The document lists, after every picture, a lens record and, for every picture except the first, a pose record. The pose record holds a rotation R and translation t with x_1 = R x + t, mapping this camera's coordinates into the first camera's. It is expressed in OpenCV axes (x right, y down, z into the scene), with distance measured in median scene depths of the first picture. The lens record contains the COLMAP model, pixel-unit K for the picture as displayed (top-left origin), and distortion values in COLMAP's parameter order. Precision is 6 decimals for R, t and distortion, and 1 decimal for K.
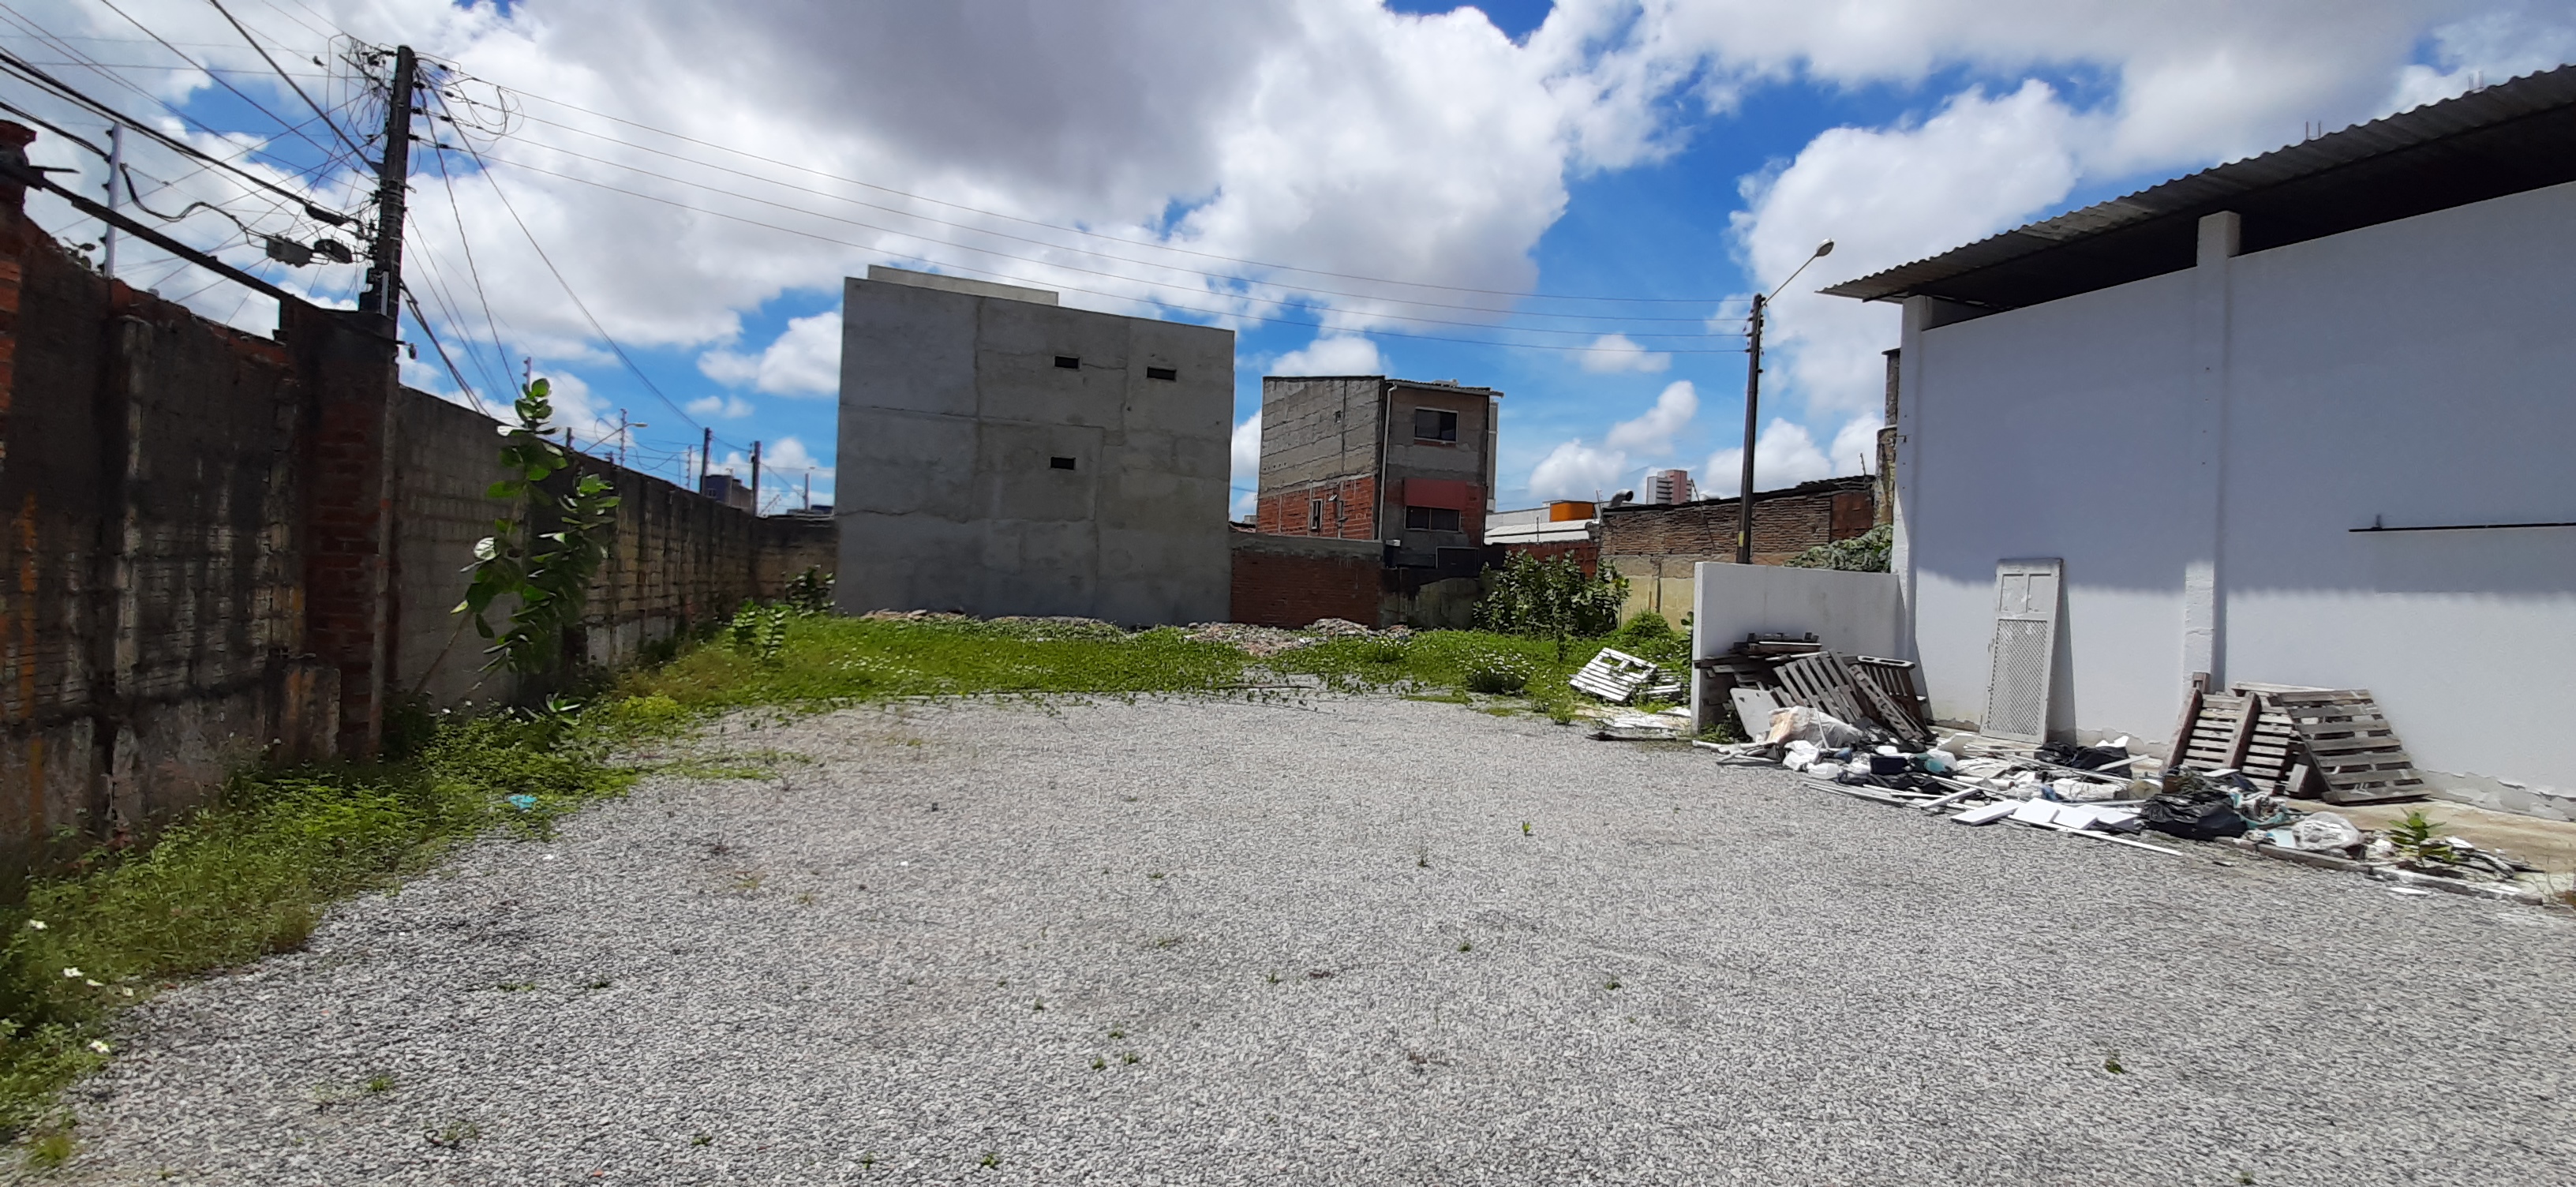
lens RADIAL K [[1009.9, 0, 1295.5], [0, 1009.9, 585.5], [0, 0, 1]] dist [-0.008481, -0.002403]
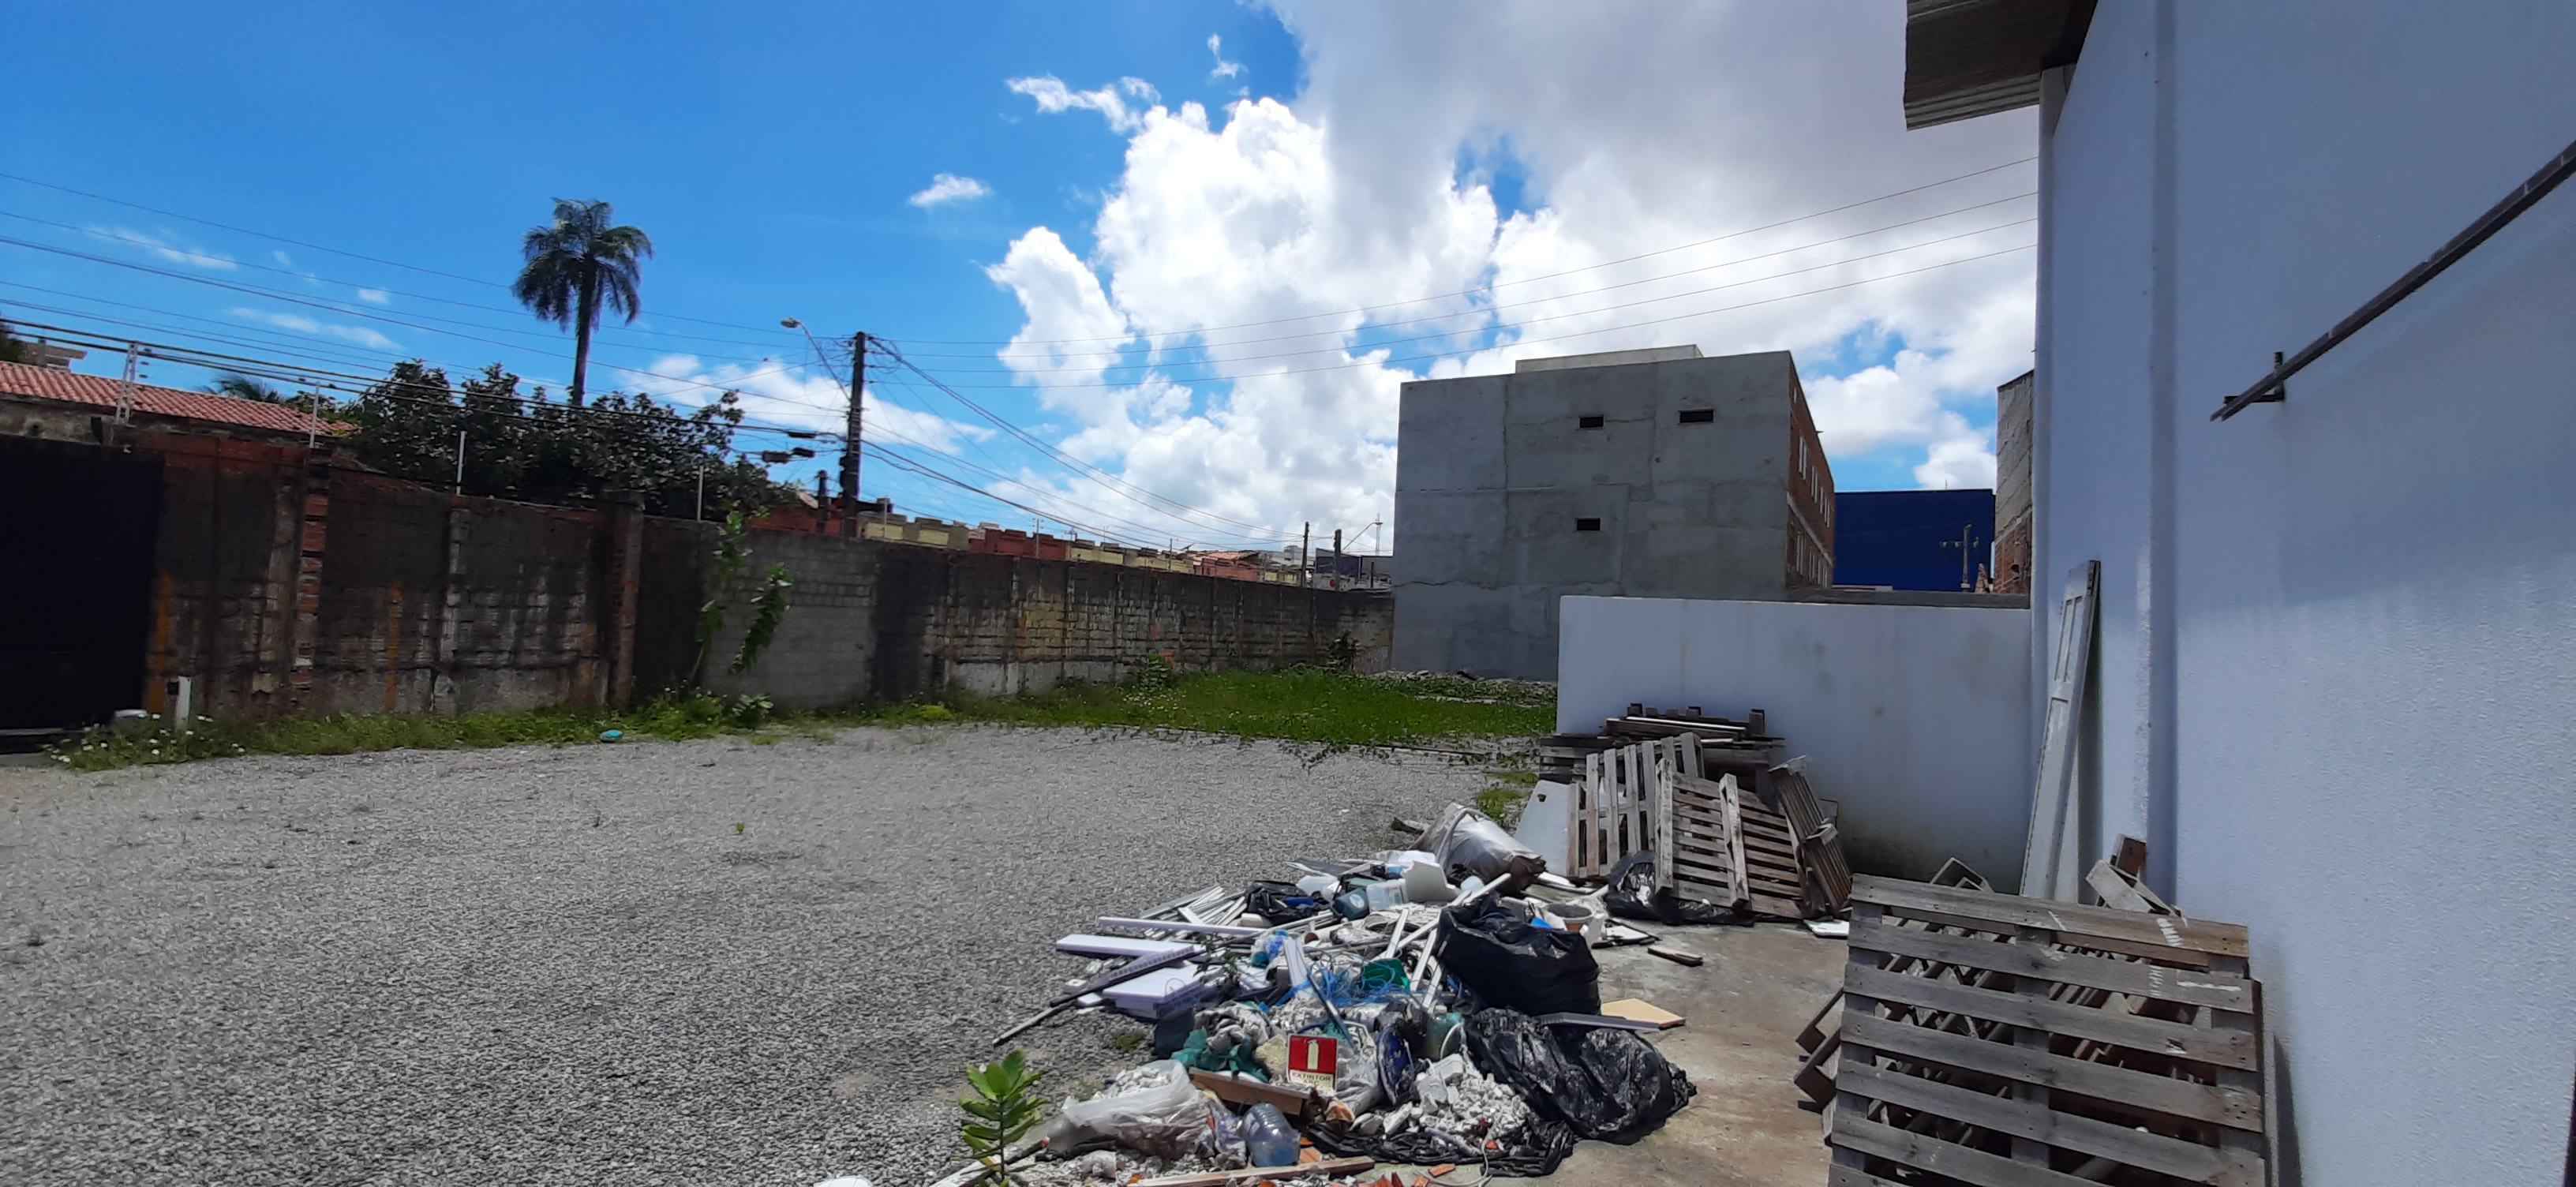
lens RADIAL K [[994.5, 0, 1285.9], [0, 994.5, 581.0], [0, 0, 1]] dist [-0.003455, -0.000088]
pose [[0.616657, -0.045671, -0.785906, 0.970917], [-0.019282, 0.997140, -0.073076, 0.023761], [0.786996, 0.060216, 0.614013, 0.528466]]
